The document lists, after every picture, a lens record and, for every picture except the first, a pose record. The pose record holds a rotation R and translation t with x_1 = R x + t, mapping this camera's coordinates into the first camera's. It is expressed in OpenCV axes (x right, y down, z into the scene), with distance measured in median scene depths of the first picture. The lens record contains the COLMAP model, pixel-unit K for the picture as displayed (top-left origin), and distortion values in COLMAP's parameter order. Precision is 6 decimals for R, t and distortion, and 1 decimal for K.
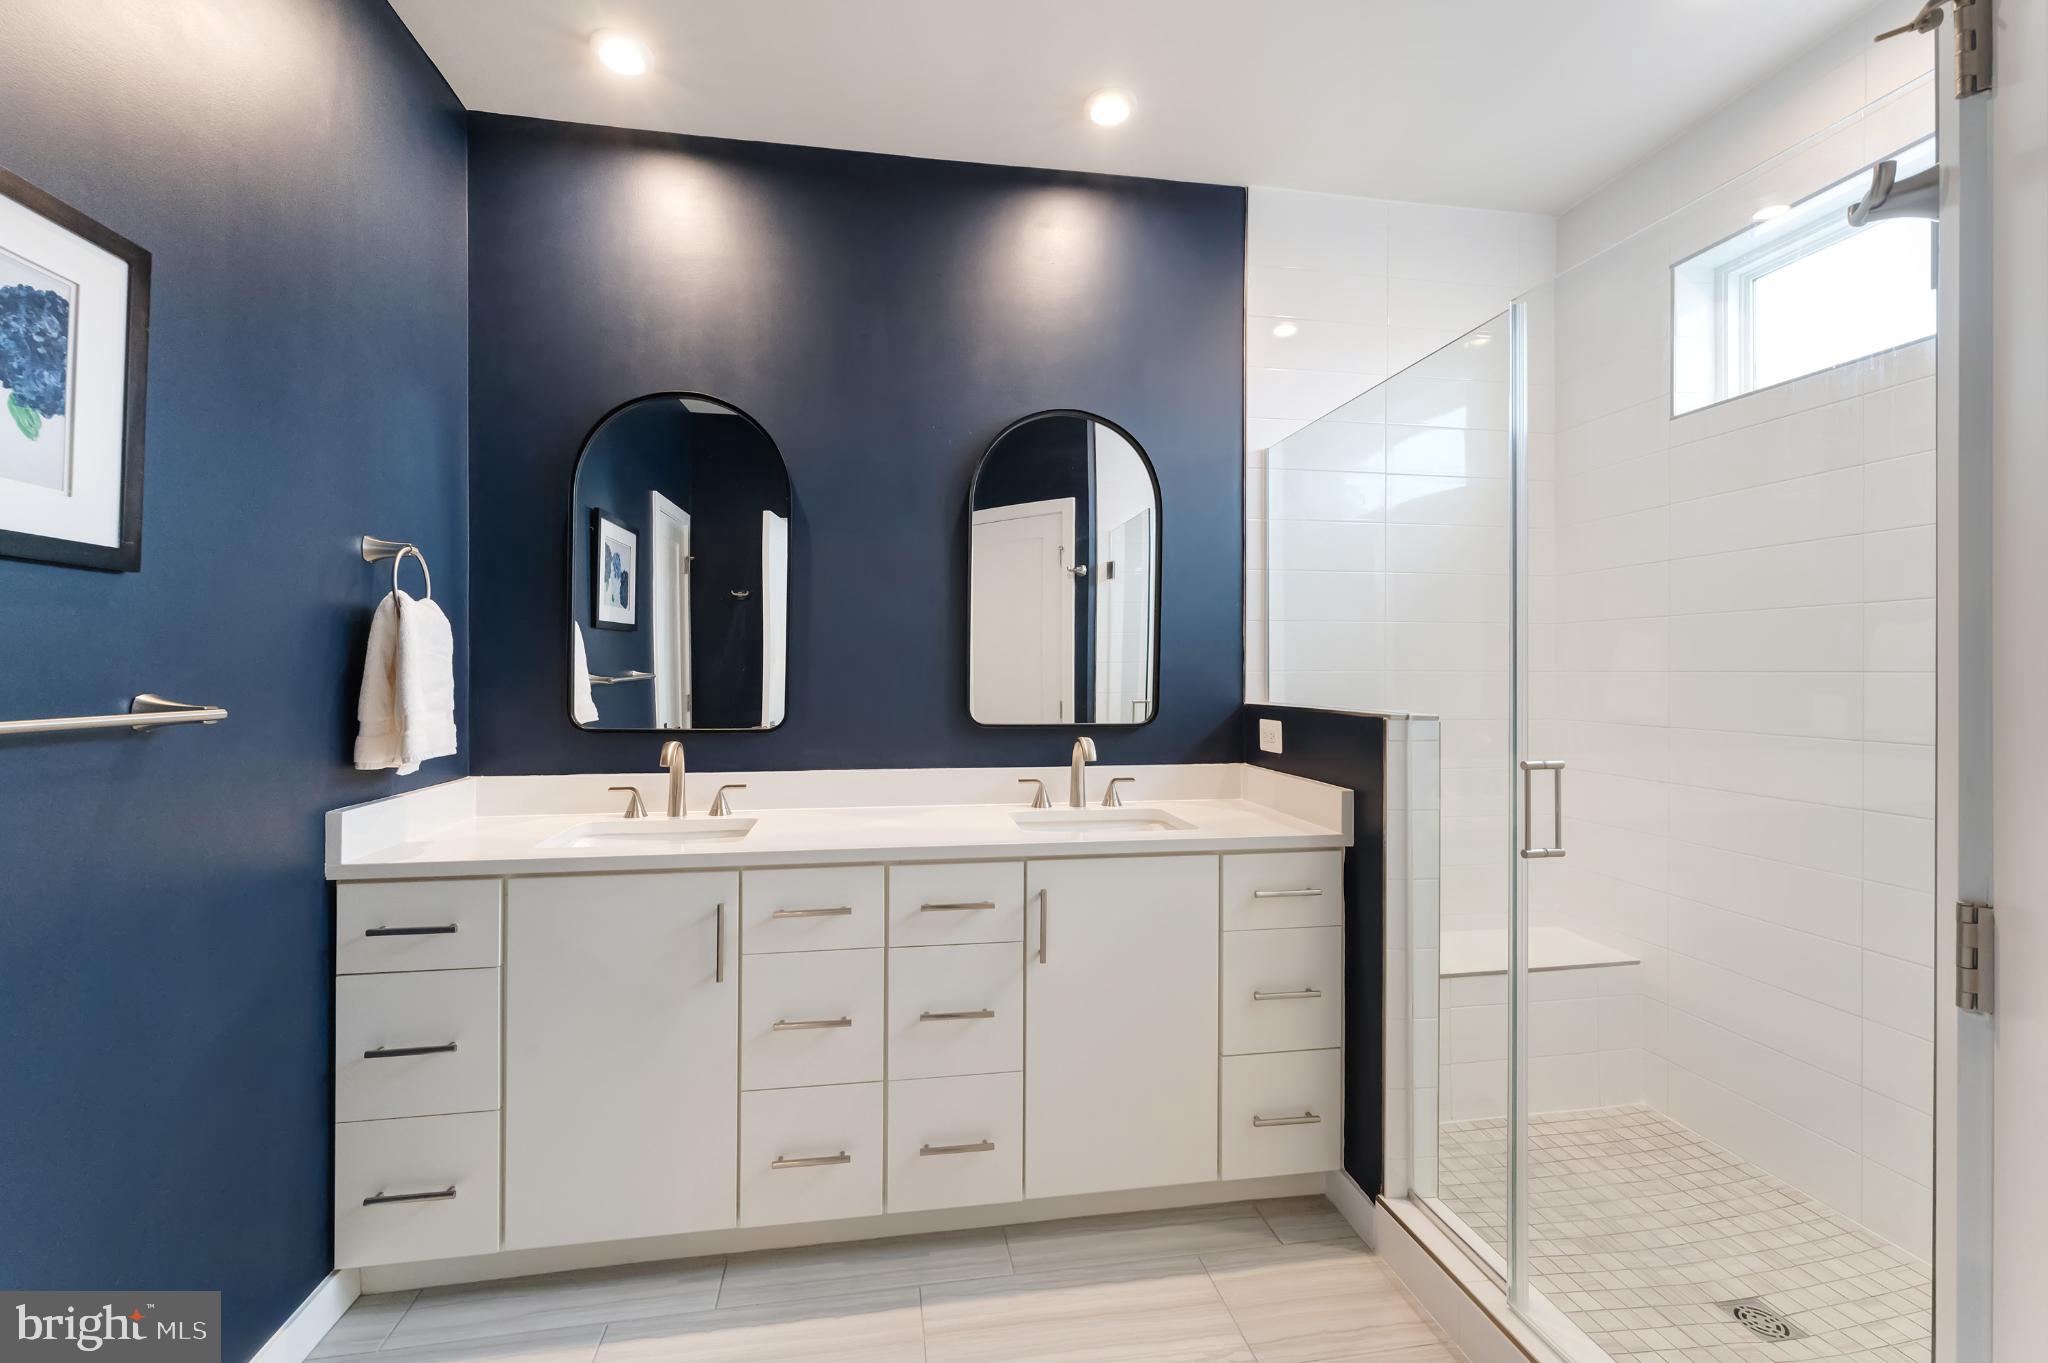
lens RADIAL K [[851.2, 0, 1023.1], [0, 851.2, 670.3], [0, 0, 1]] dist [-0.001553, 0.000000]
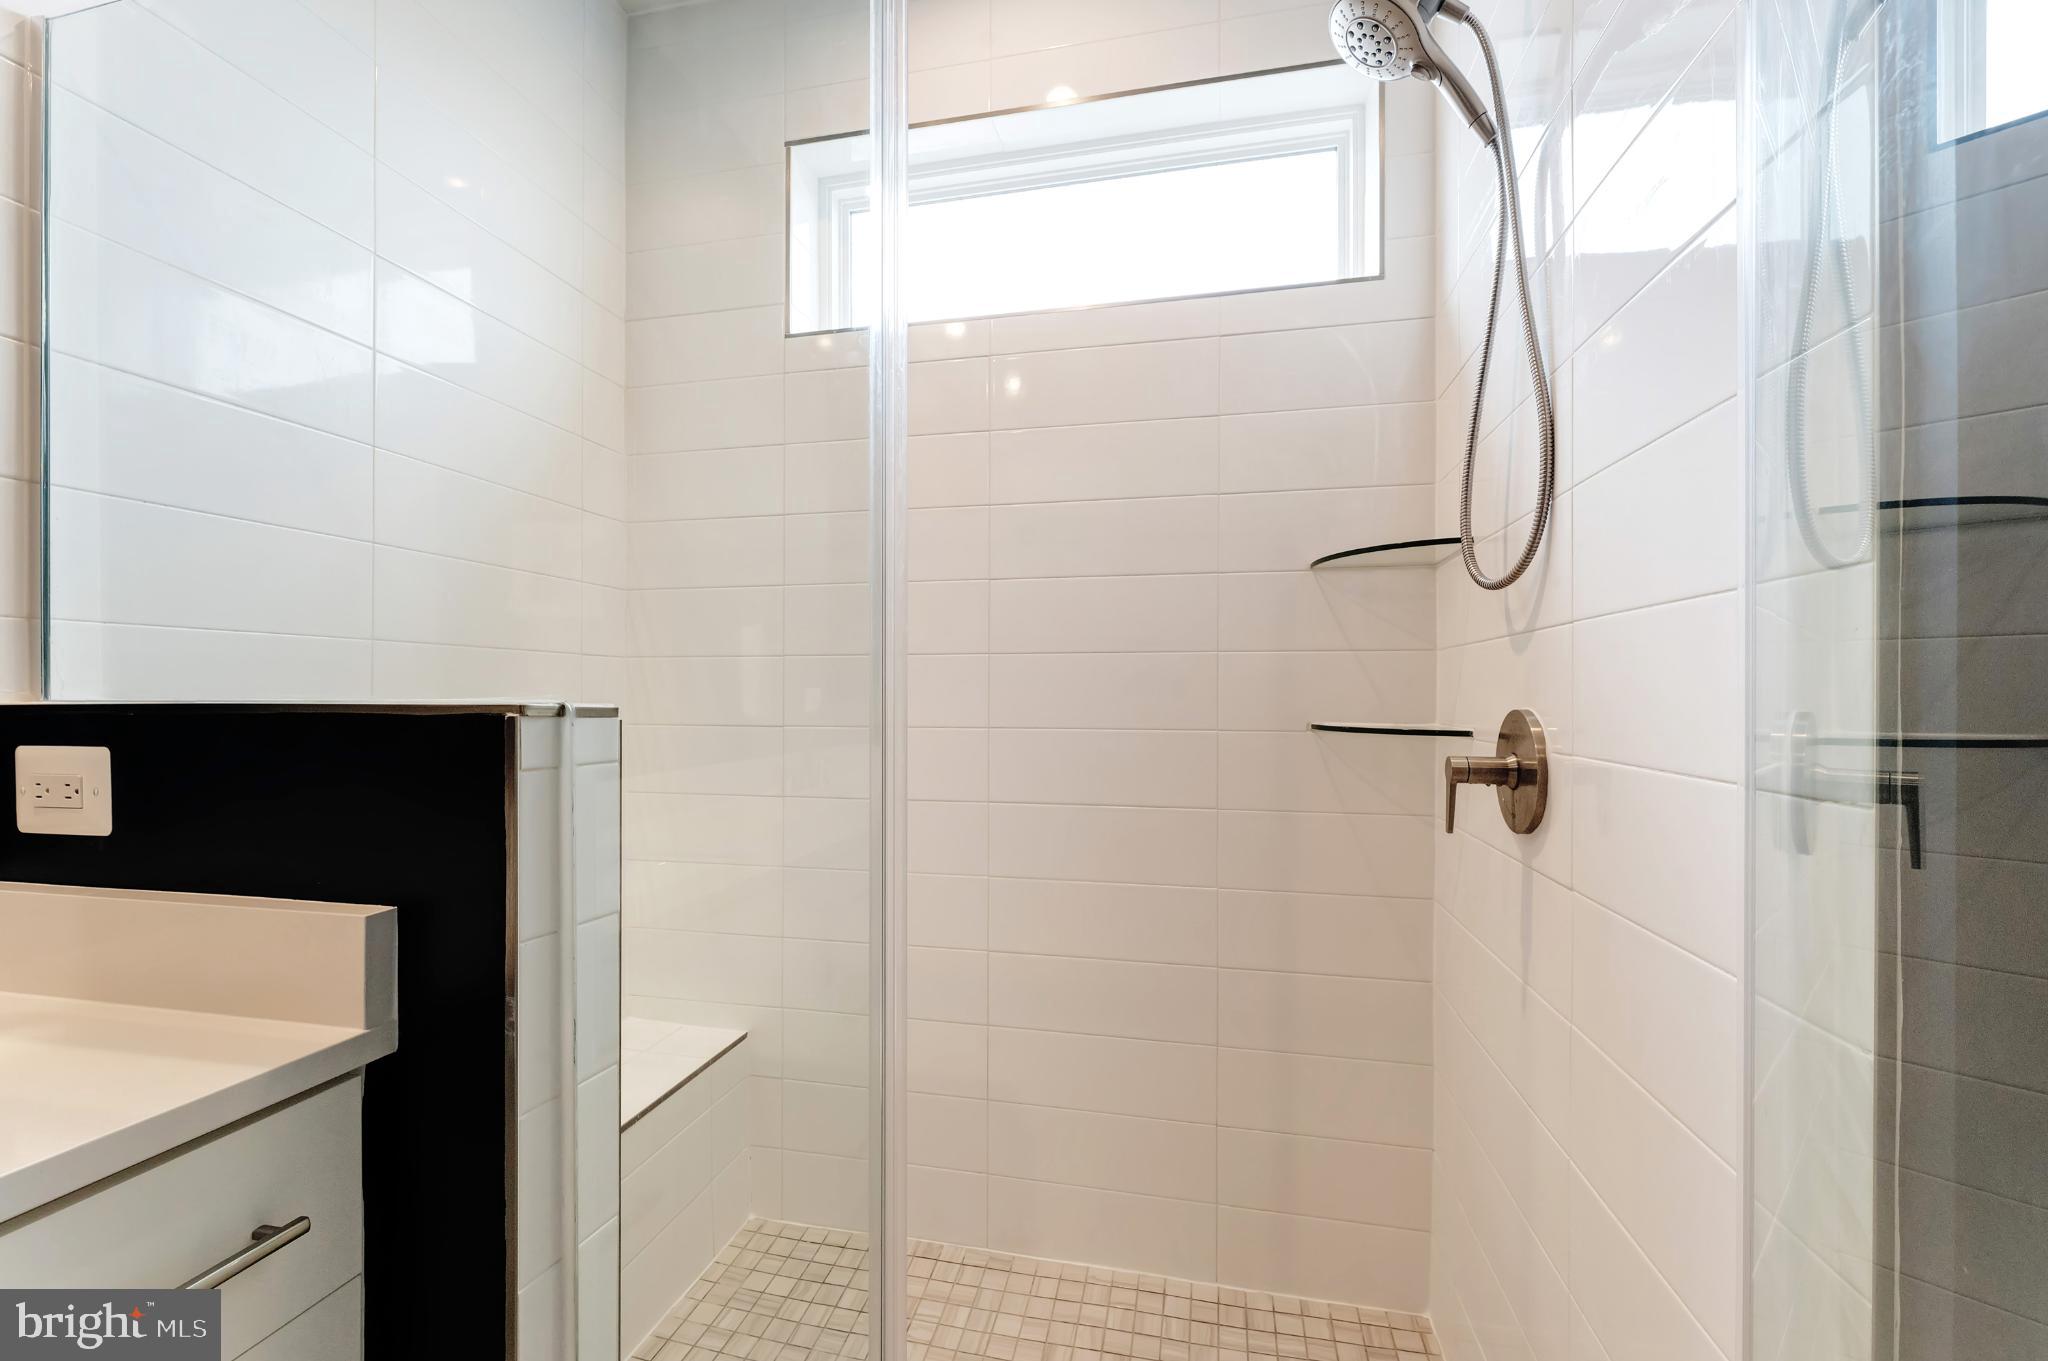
lens RADIAL K [[851.2, 0, 1026.2], [0, 851.2, 690.2], [0, 0, 1]] dist [-0.001553, 0.000000]
pose [[0.385175, 0.002259, 0.922841, 0.140009], [0.000989, 0.999995, -0.002860, 0.043231], [-0.922843, 0.002014, 0.385171, 0.583201]]
